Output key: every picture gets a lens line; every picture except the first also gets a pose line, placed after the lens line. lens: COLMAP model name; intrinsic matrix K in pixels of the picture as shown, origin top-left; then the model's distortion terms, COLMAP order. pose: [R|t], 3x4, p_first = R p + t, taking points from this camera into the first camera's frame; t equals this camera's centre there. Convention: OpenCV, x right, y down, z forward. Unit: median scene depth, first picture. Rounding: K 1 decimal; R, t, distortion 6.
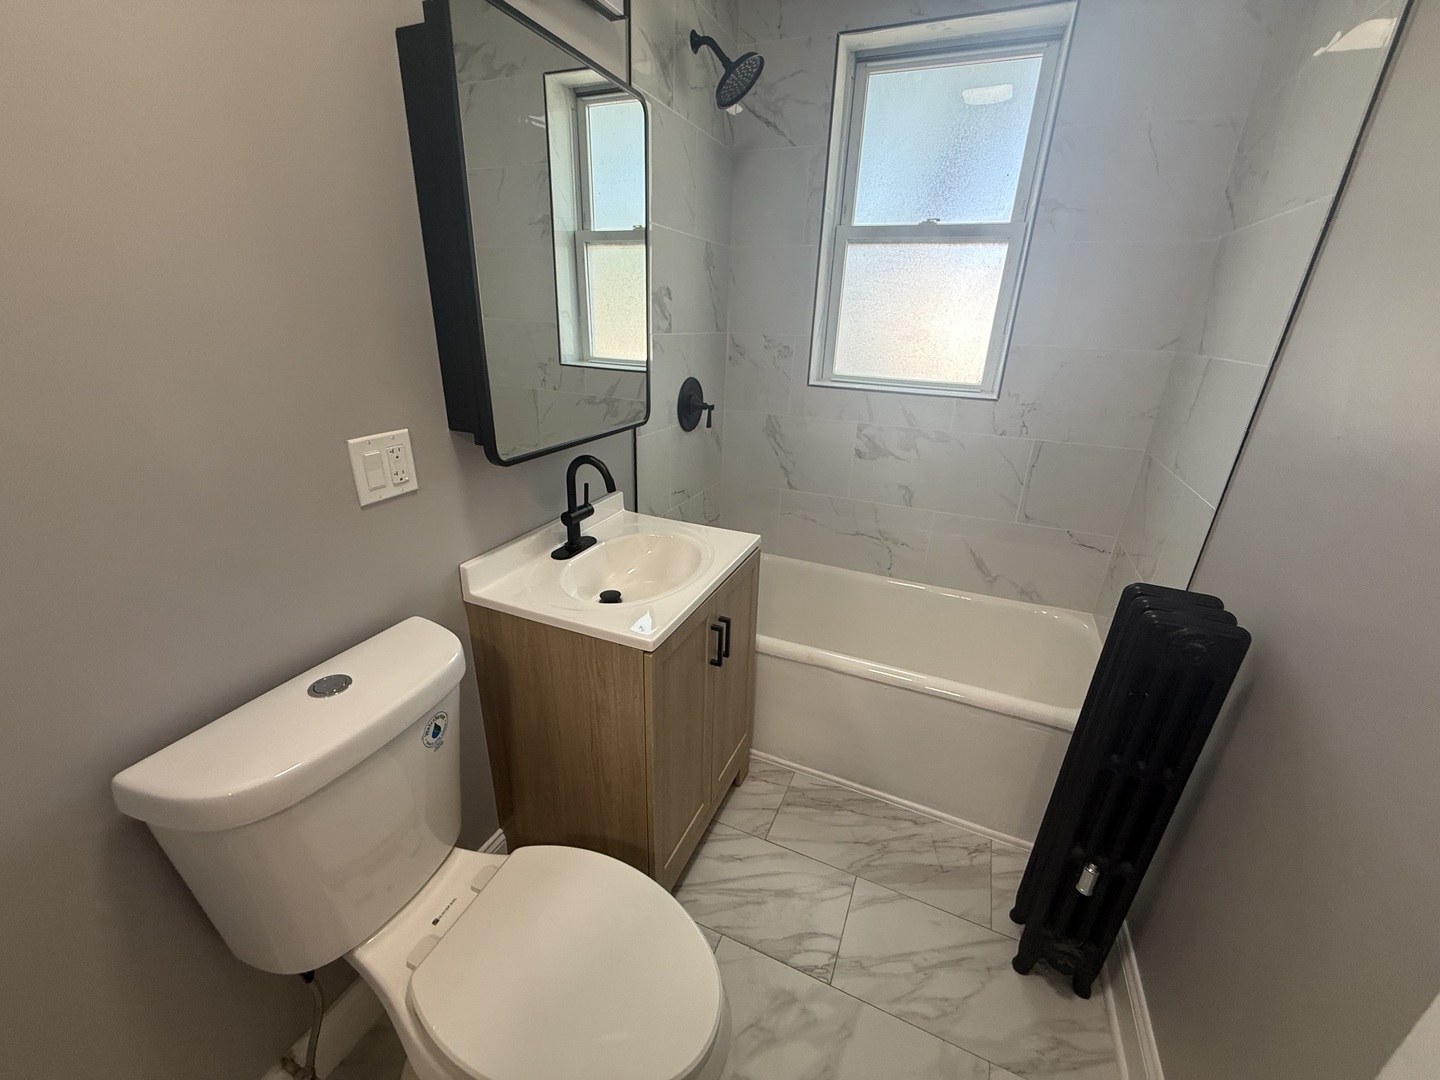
lens RADIAL K [[575.5, 0, 723.3], [0, 575.5, 533.7], [0, 0, 1]] dist [-0.001210, 0.000149]
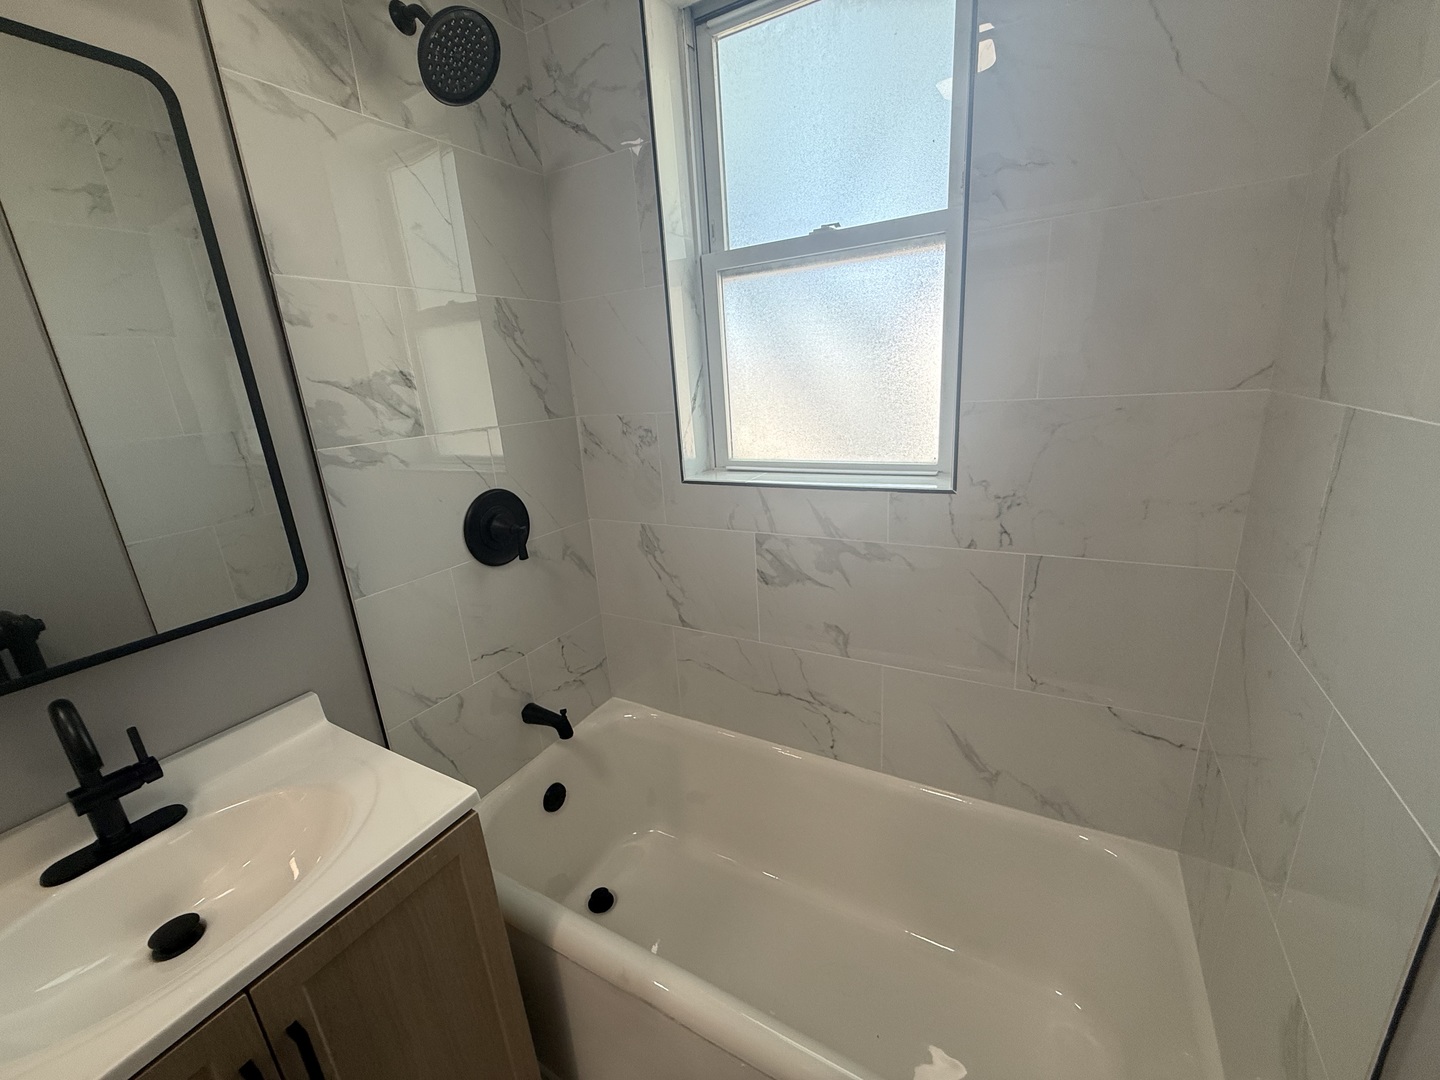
lens RADIAL K [[575.5, 0, 720.6], [0, 575.5, 533.3], [0, 0, 1]] dist [-0.001210, 0.000149]
pose [[0.988256, -0.065793, -0.137914, 0.291438], [0.052439, 0.993772, -0.098327, -0.131559], [0.143525, 0.089940, 0.985551, 0.347253]]
